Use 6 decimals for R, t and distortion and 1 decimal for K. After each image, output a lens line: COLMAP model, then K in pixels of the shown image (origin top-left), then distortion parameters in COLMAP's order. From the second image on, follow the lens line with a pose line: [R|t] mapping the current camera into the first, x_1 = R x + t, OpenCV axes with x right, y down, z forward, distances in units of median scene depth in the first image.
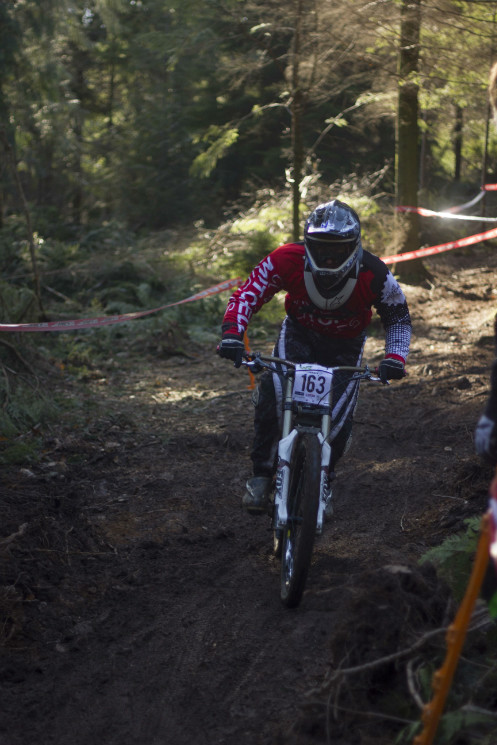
lens RADIAL K [[1752.0, 0, 248.5], [0, 1752.0, 372.5], [0, 0, 1]] dist [-0.076260, 0.051278]
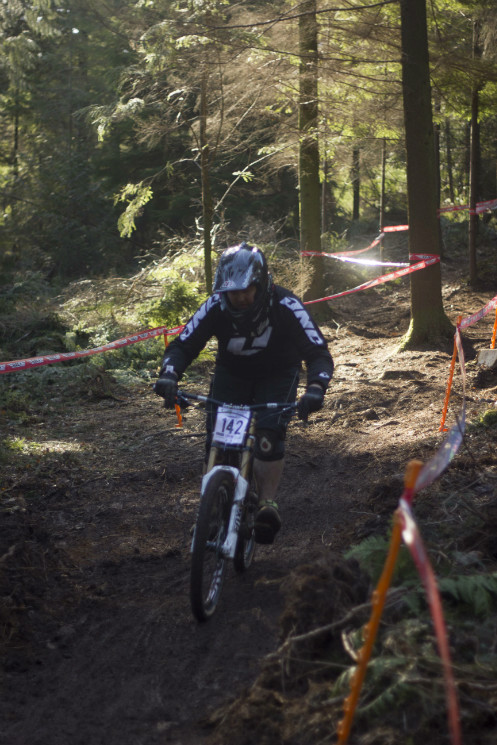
lens RADIAL K [[1746.8, 0, 248.5], [0, 1746.8, 372.5], [0, 0, 1]] dist [-0.100931, 0.143346]
pose [[0.997917, -0.034282, 0.054650, -0.013711], [0.035434, 0.999167, -0.020265, -0.001092], [-0.053910, 0.022159, 0.998300, -0.097301]]
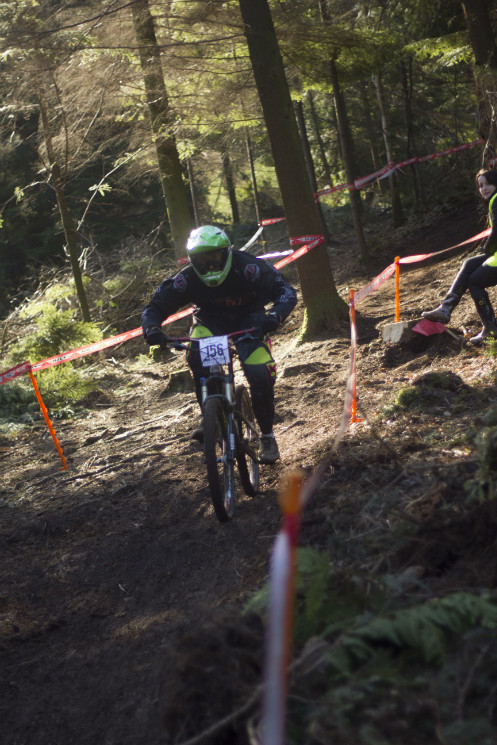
lens RADIAL K [[1749.0, 0, 248.5], [0, 1749.0, 372.5], [0, 0, 1]] dist [-0.100342, 0.058013]
pose [[0.972518, -0.208137, 0.104347, 0.010906], [0.211801, 0.976987, -0.025241, 0.002390], [-0.096692, 0.046648, 0.994221, 0.021119]]
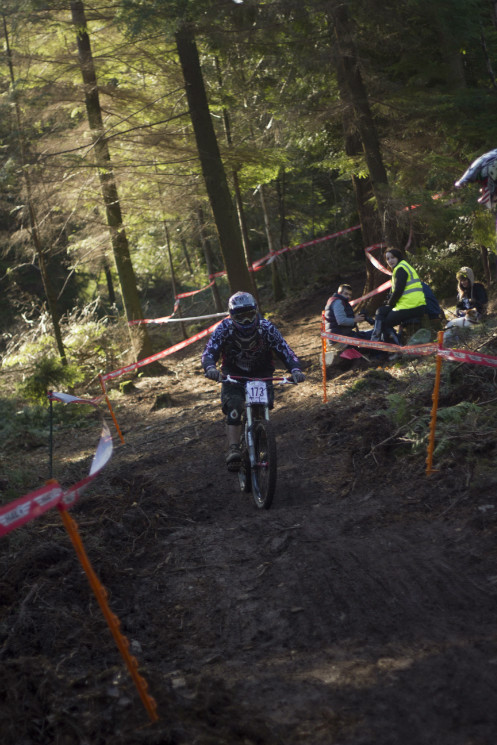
lens RADIAL K [[1743.3, 0, 249.8], [0, 1743.3, 382.8], [0, 0, 1]] dist [-0.080135, -0.039252]
pose [[0.952051, -0.205574, 0.226578, -0.223149], [0.221188, 0.974167, -0.045539, 0.049504], [-0.211363, 0.093471, 0.972928, -0.483816]]
